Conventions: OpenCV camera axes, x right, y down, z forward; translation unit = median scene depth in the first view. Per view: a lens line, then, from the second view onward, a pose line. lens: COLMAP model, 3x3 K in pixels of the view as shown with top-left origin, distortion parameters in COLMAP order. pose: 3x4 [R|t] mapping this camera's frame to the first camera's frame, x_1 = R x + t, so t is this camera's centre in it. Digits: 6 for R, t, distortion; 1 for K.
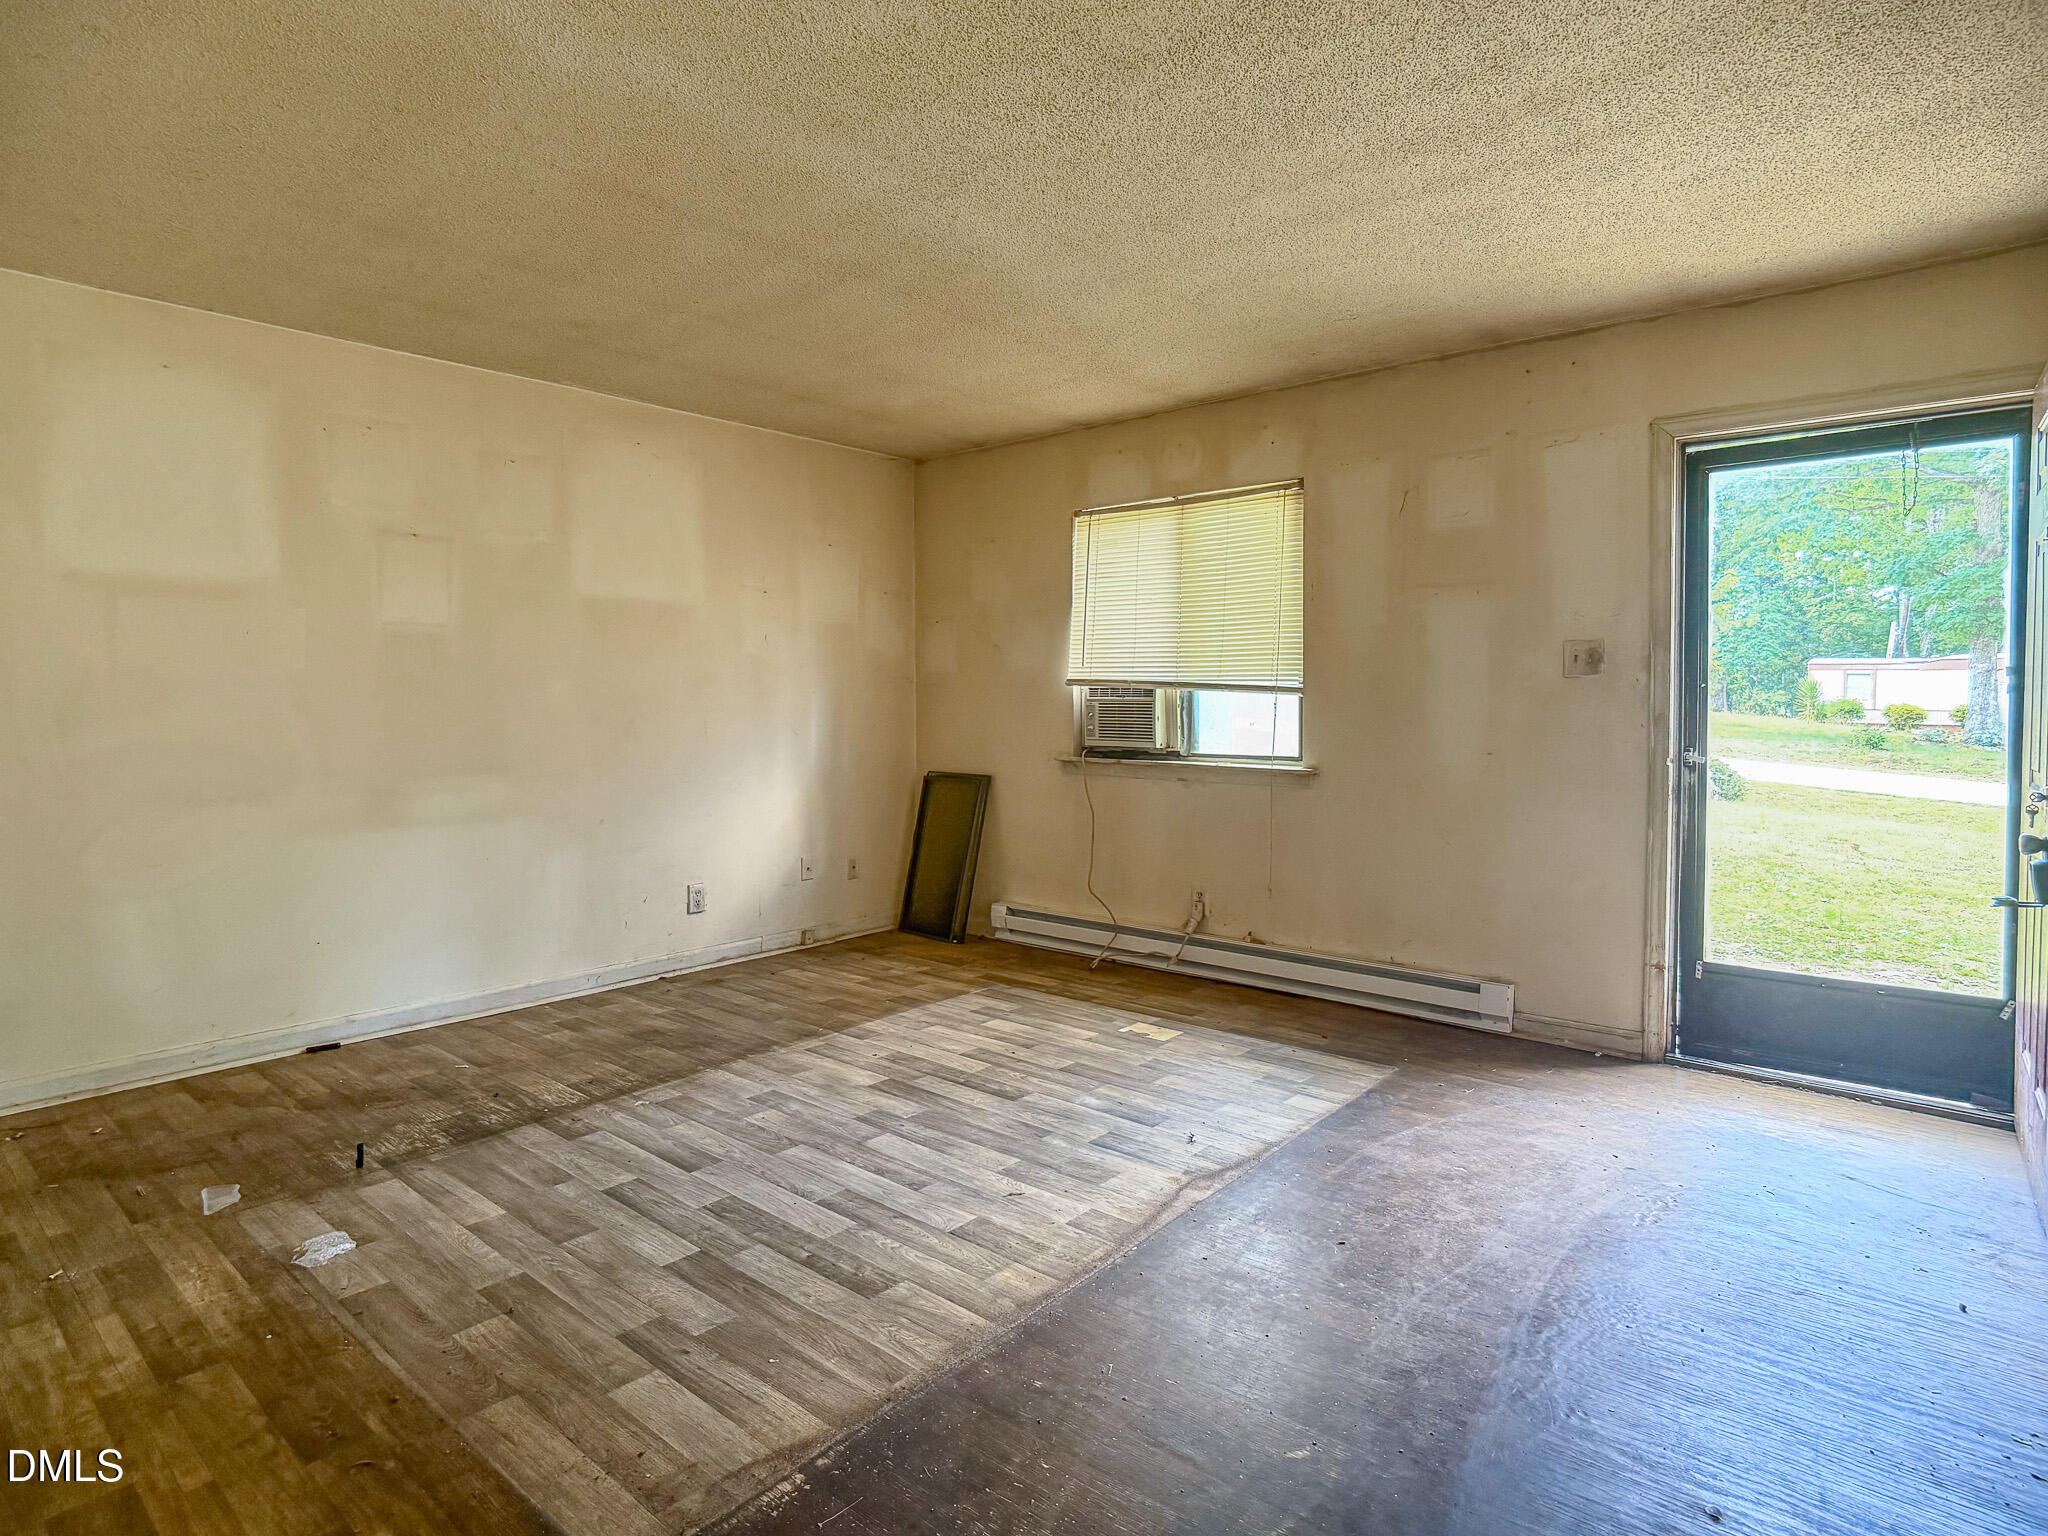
lens RADIAL K [[1096.7, 0, 1024.0], [0, 1096.7, 768.0], [0, 0, 1]] dist [-0.002736, -0.001559]
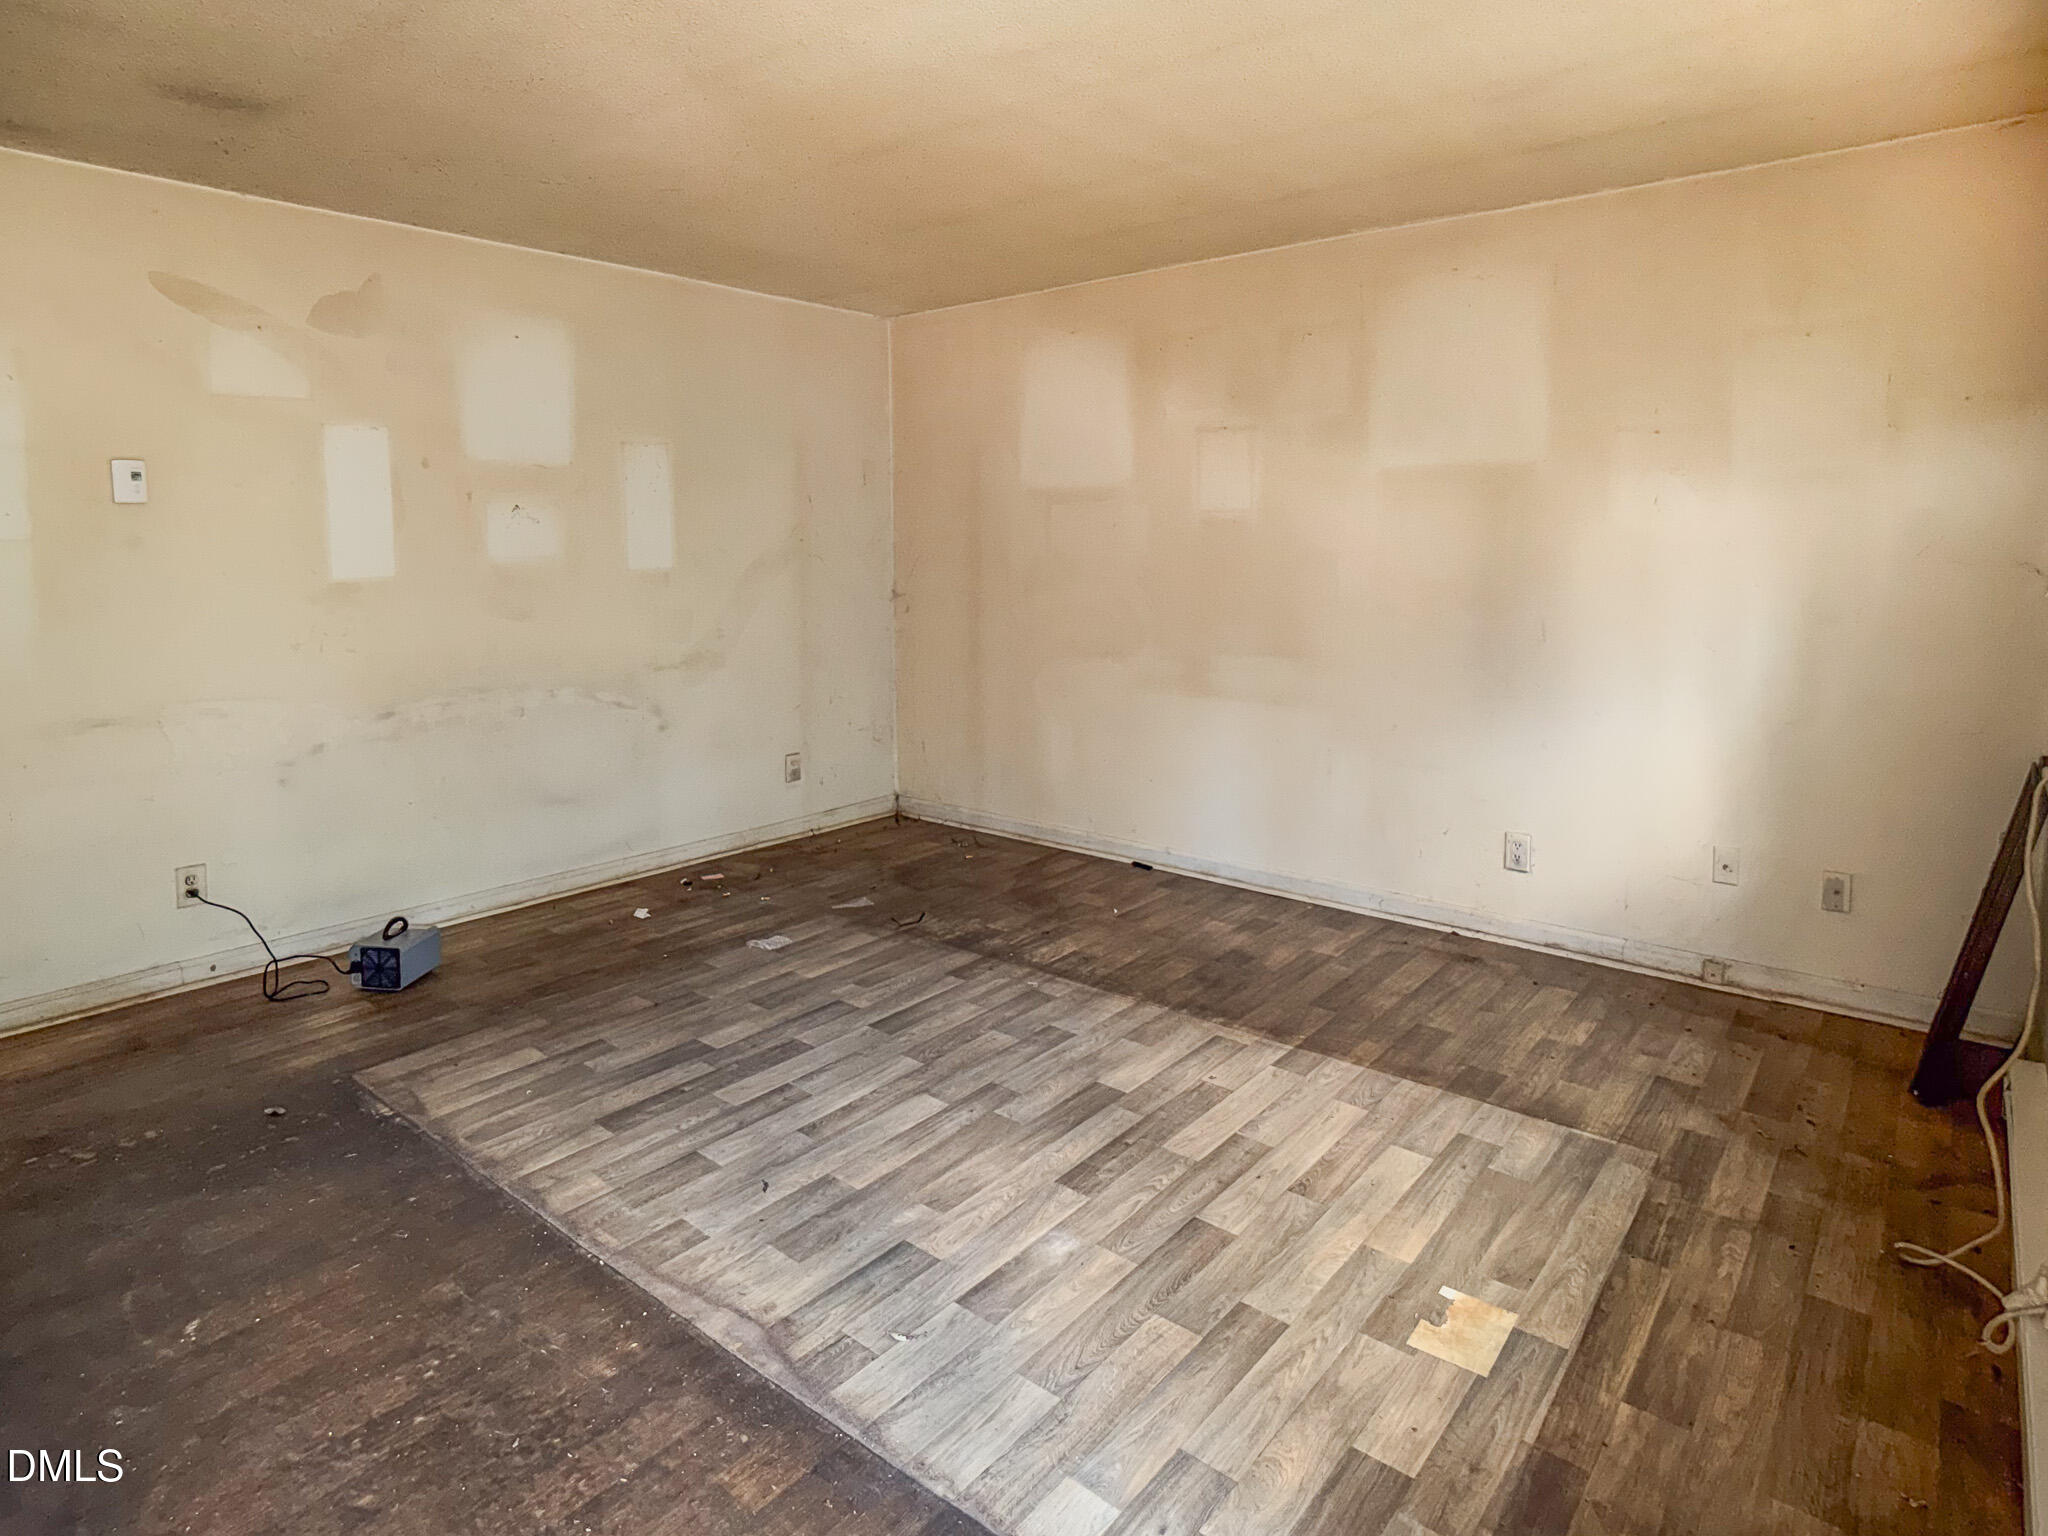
lens RADIAL K [[1126.0, 0, 1024.0], [0, 1126.0, 768.0], [0, 0, 1]] dist [0.002060, -0.000247]
pose [[0.010965, 0.201904, -0.979344, 0.786165], [-0.048439, 0.978360, 0.201159, -0.138855], [0.998766, 0.045233, 0.020507, 1.106211]]
